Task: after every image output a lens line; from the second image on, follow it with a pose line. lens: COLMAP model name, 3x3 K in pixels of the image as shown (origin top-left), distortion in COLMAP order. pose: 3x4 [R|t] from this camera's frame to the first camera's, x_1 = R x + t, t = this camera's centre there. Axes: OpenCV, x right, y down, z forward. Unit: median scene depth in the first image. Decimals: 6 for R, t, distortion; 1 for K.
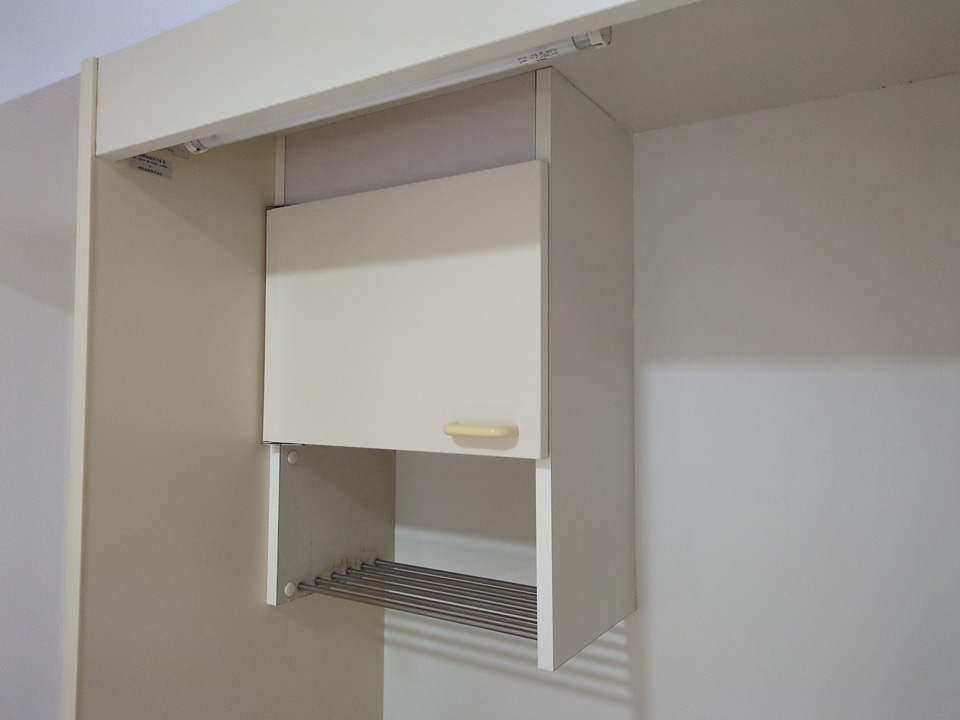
lens RADIAL K [[715.3, 0, 484.8], [0, 715.3, 361.2], [0, 0, 1]] dist [0.023083, -0.004793]
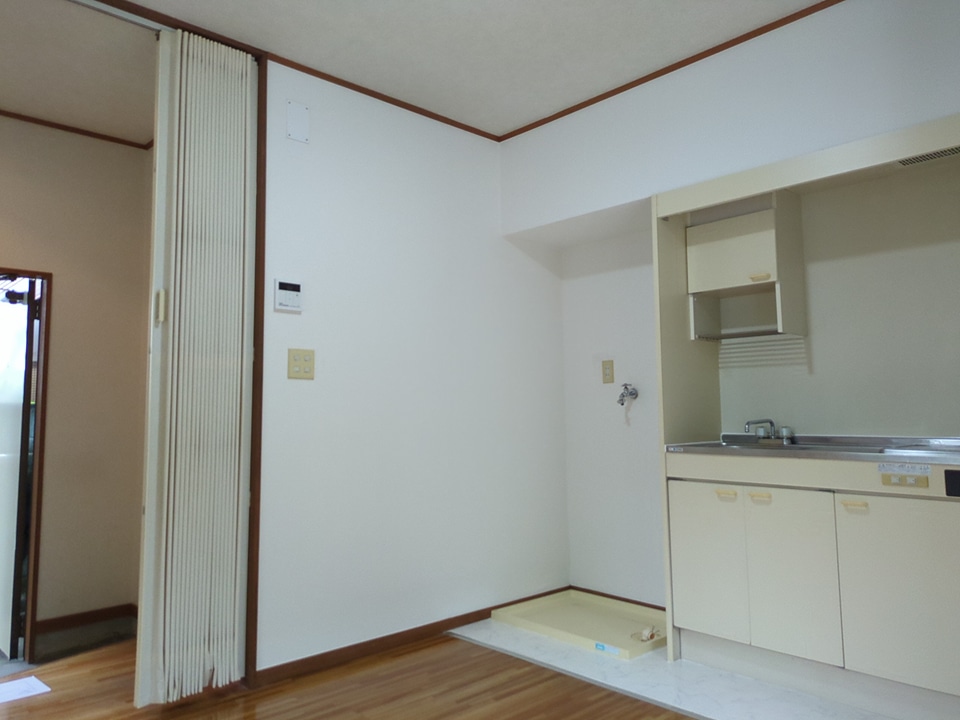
lens RADIAL K [[715.3, 0, 478.5], [0, 715.3, 351.7], [0, 0, 1]] dist [0.023083, -0.004793]
pose [[0.968633, -0.036970, -0.245731, -0.451017], [0.016034, 0.996109, -0.086659, 0.679644], [0.247979, 0.080001, 0.965457, -2.593085]]
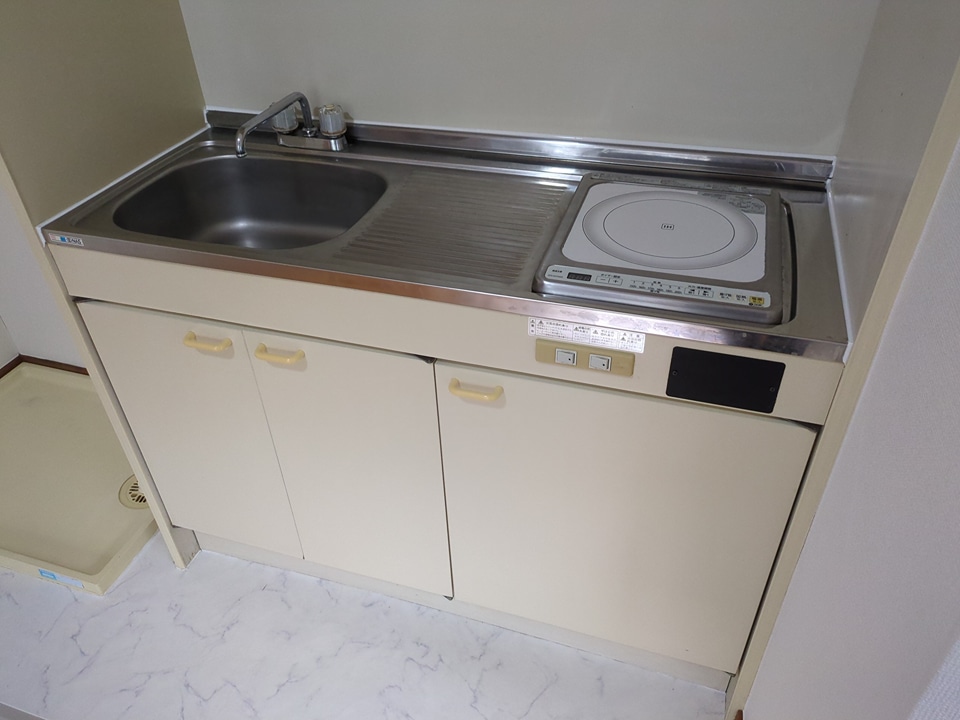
lens RADIAL K [[715.3, 0, 471.5], [0, 715.3, 354.8], [0, 0, 1]] dist [0.023083, -0.004793]
pose [[0.965925, -0.183148, 0.182883, 0.017895], [0.037585, 0.798361, 0.601005, 0.286317], [-0.256079, -0.573652, 0.778040, -0.468302]]
